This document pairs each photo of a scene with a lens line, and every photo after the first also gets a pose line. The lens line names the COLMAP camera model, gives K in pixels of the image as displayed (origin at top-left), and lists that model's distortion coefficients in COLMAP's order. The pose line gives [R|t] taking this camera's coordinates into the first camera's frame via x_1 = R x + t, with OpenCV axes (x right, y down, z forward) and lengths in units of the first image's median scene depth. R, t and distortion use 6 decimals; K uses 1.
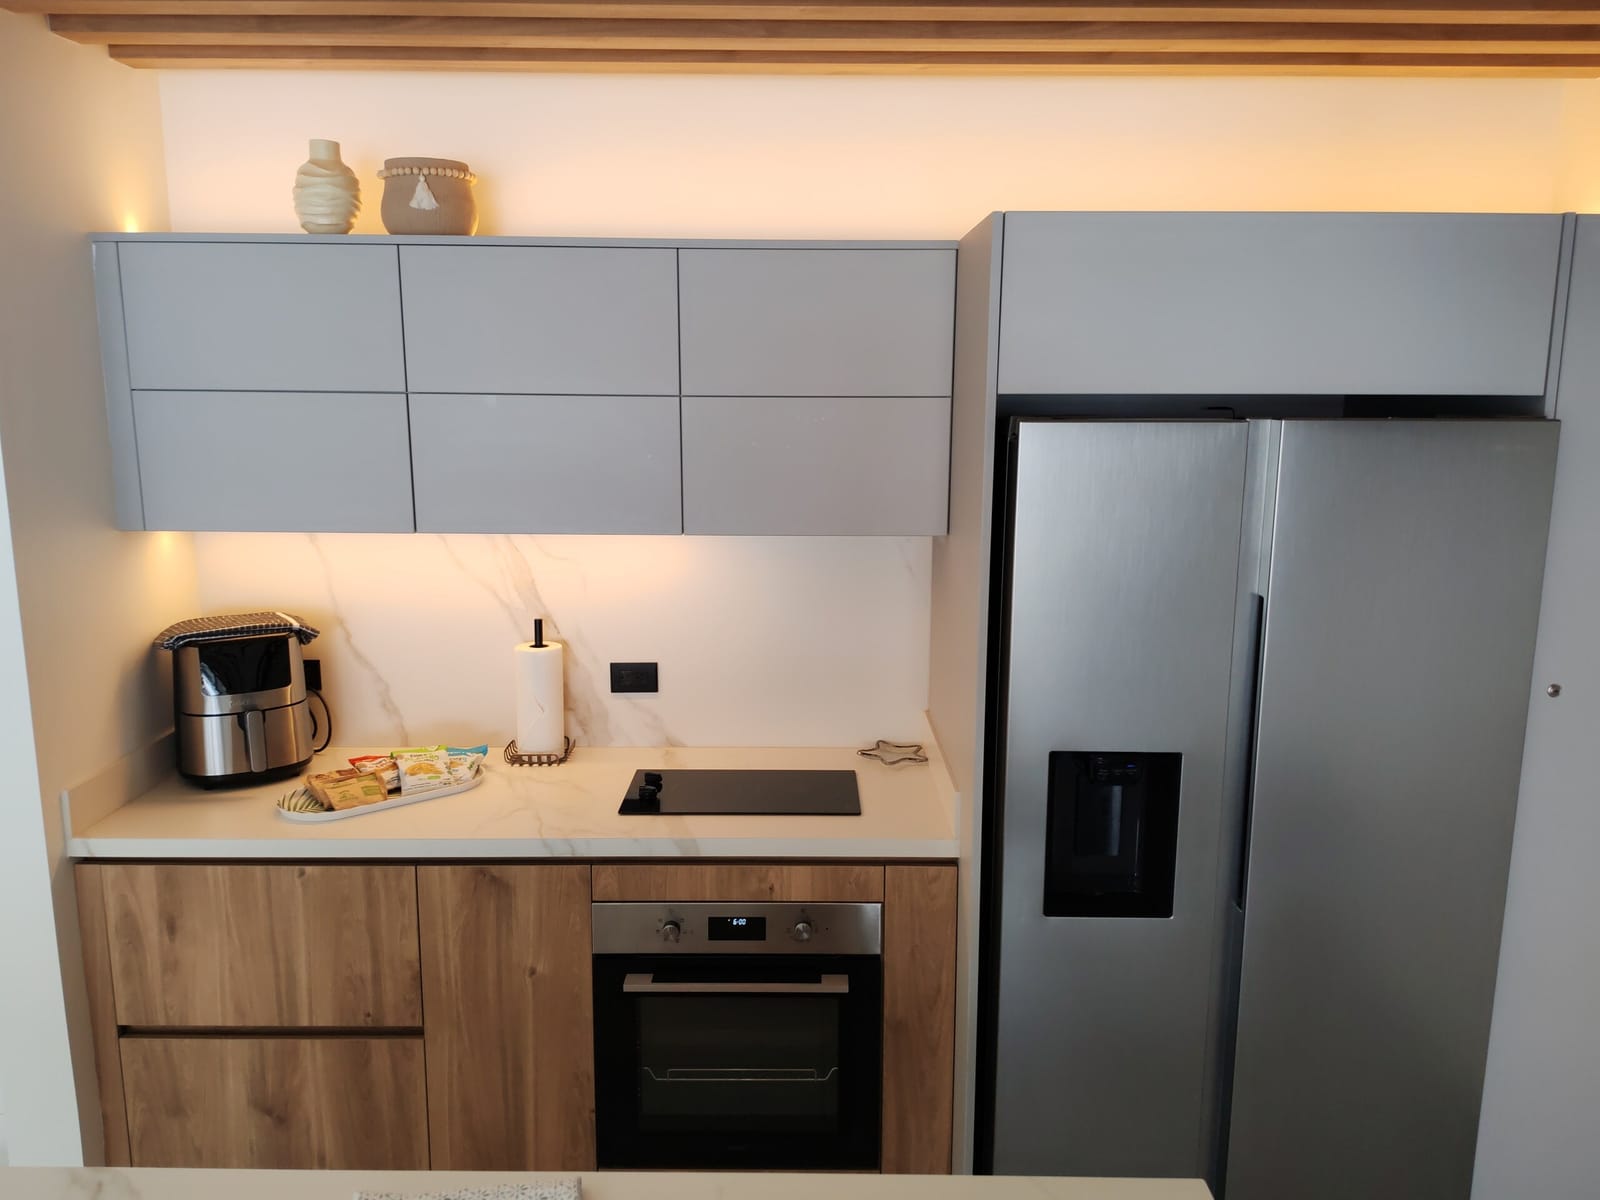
lens RADIAL K [[1206.1, 0, 800.0], [0, 1206.1, 600.0], [0, 0, 1]] dist [0.063755, -0.070182]
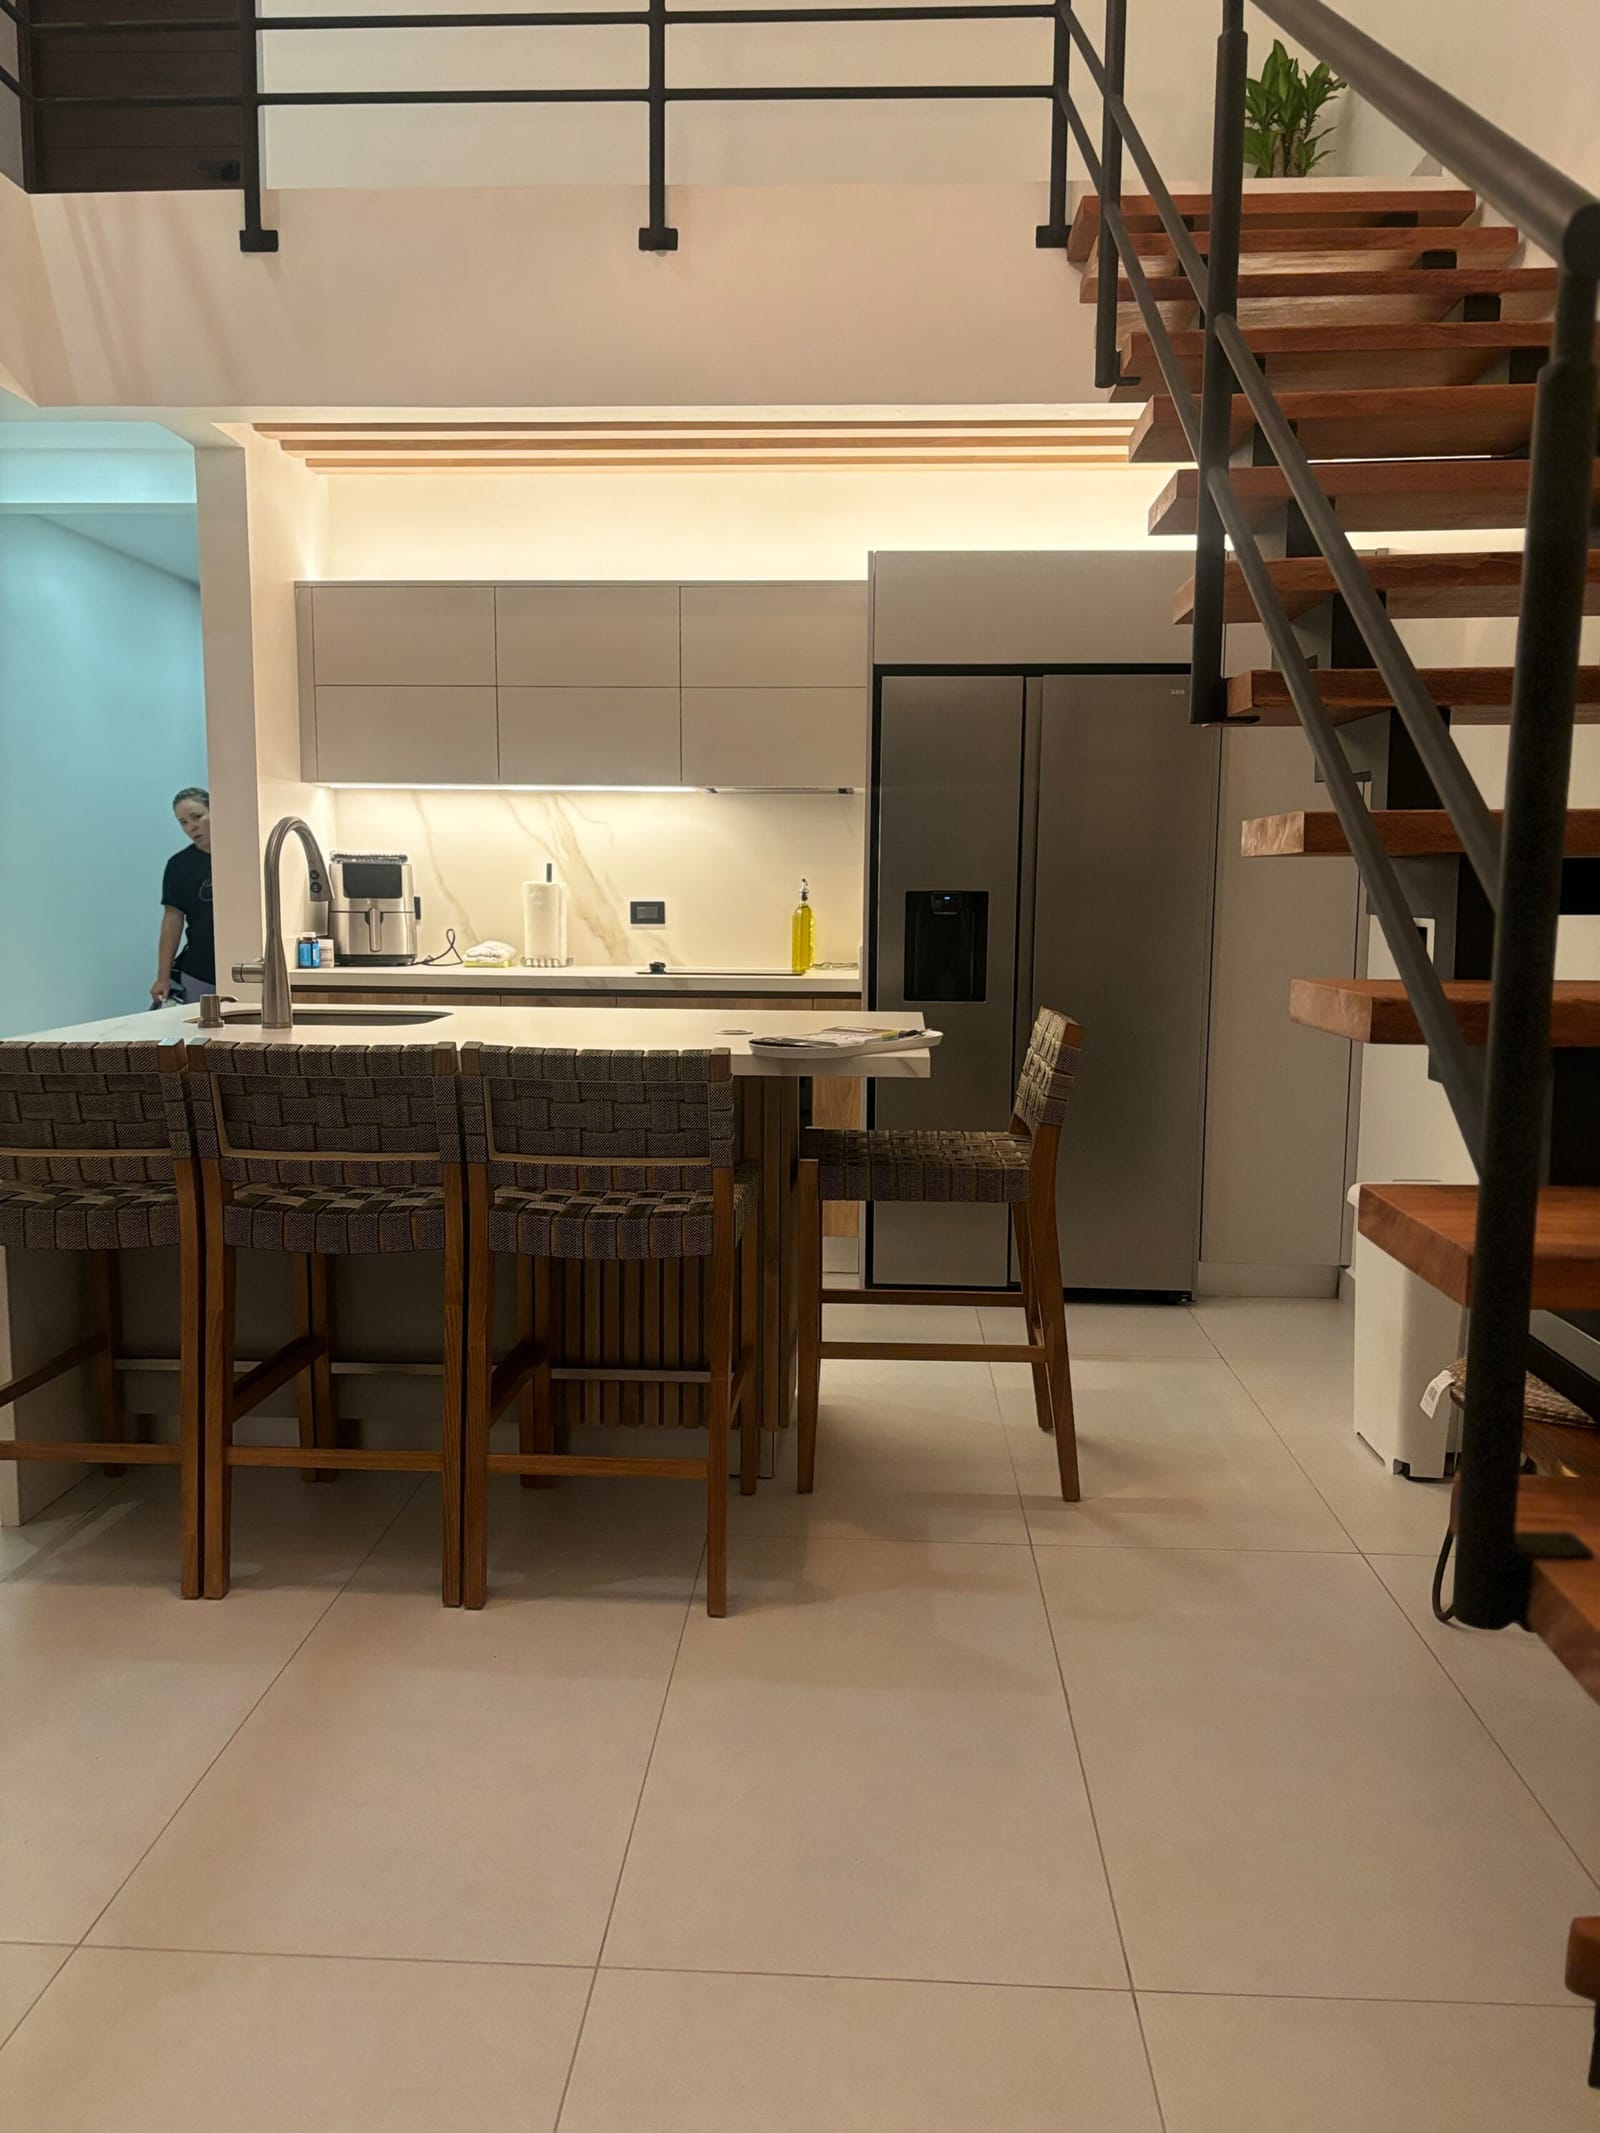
lens RADIAL K [[1607.8, 0, 800.0], [0, 1607.8, 1066.5], [0, 0, 1]] dist [0.063755, -0.070182]
pose [[0.998760, 0.009481, -0.048878, 0.144546], [-0.012891, 0.997468, -0.069936, 0.425458], [0.048091, 0.070480, 0.996353, -0.913058]]
